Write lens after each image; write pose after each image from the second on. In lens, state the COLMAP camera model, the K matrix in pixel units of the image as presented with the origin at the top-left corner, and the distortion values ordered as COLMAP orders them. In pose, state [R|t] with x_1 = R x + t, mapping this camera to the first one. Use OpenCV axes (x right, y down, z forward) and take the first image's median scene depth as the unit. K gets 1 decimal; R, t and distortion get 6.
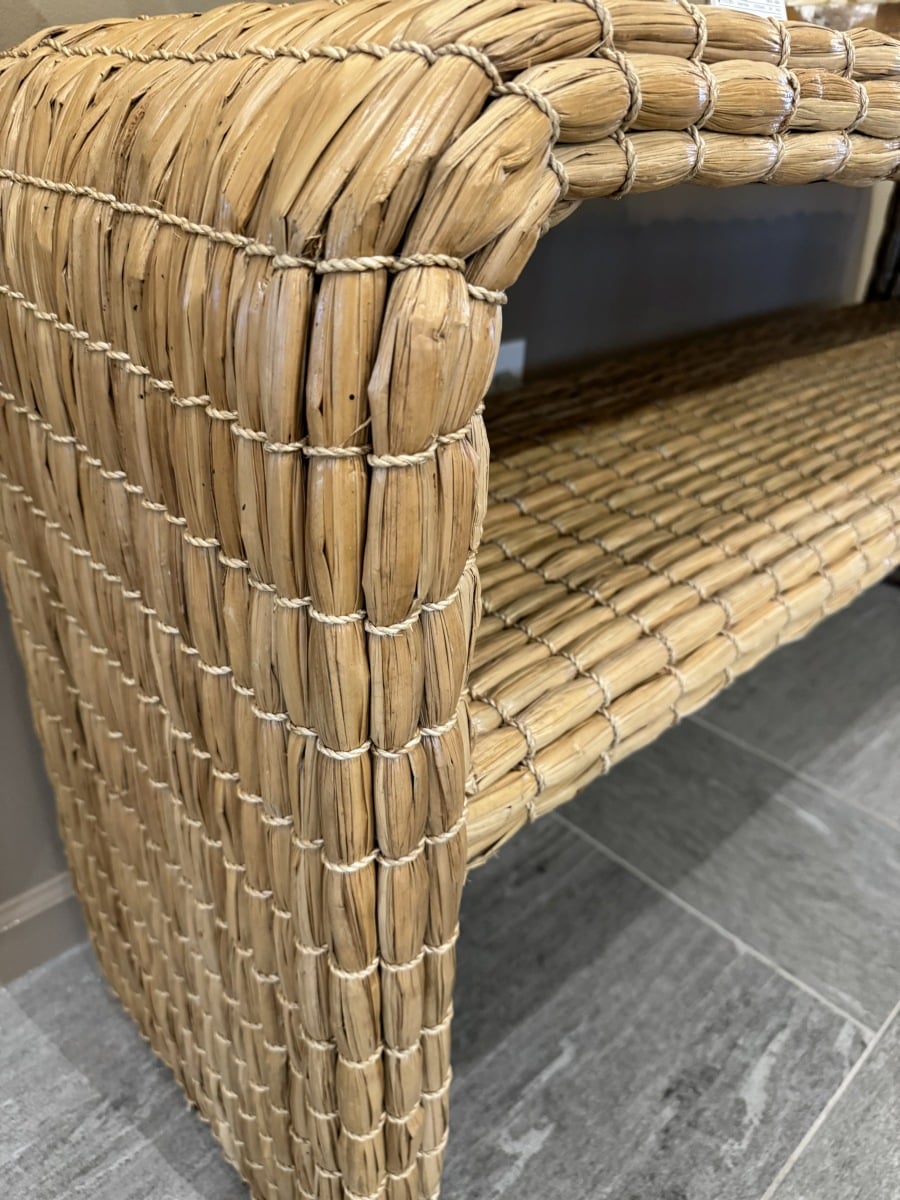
lens RADIAL K [[871.3, 0, 450.0], [0, 871.3, 600.0], [0, 0, 1]] dist [-0.042438, -0.000873]
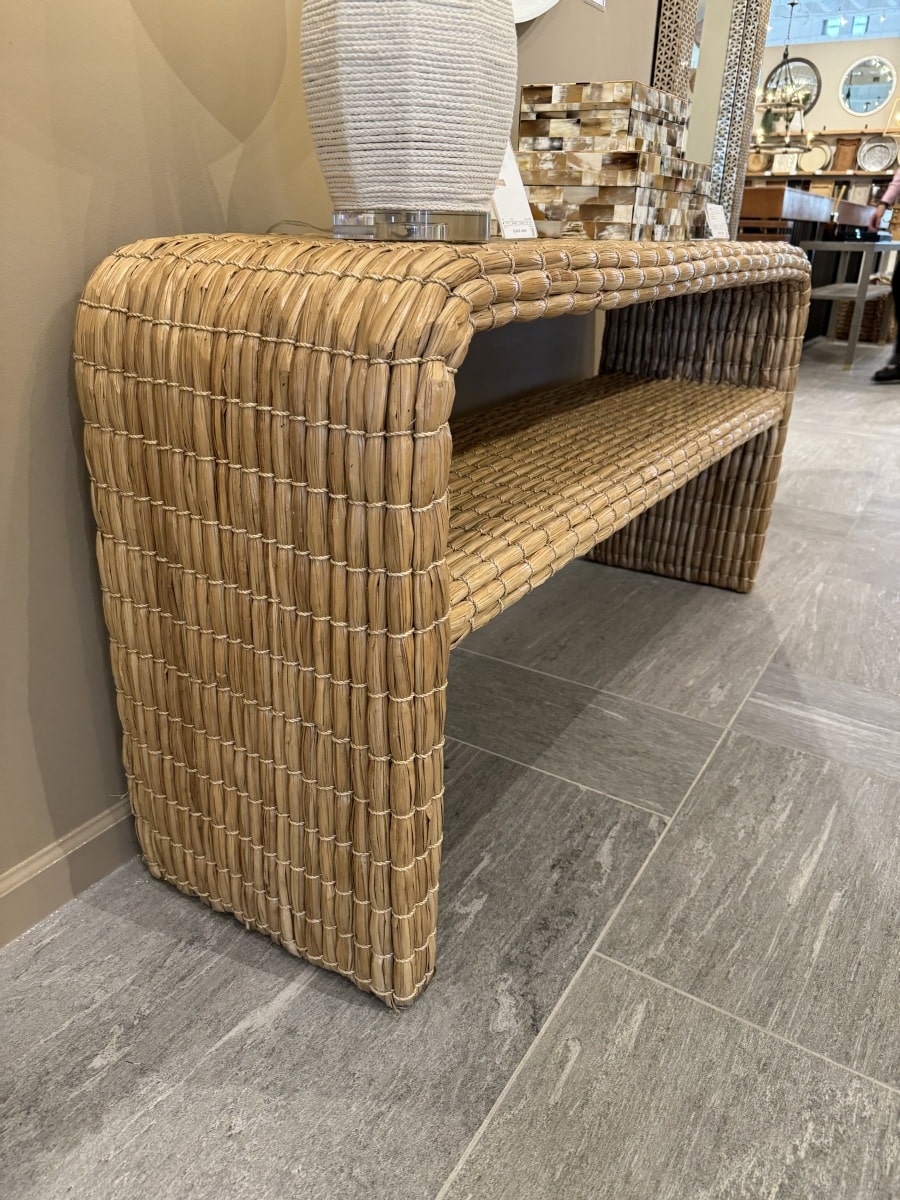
lens RADIAL K [[871.3, 0, 450.0], [0, 871.3, 600.0], [0, 0, 1]] dist [-0.042438, -0.000873]
pose [[0.965979, -0.106695, 0.235587, -0.278105], [0.131330, 0.987113, -0.091438, 0.240715], [-0.222794, 0.119267, 0.967542, -0.612786]]
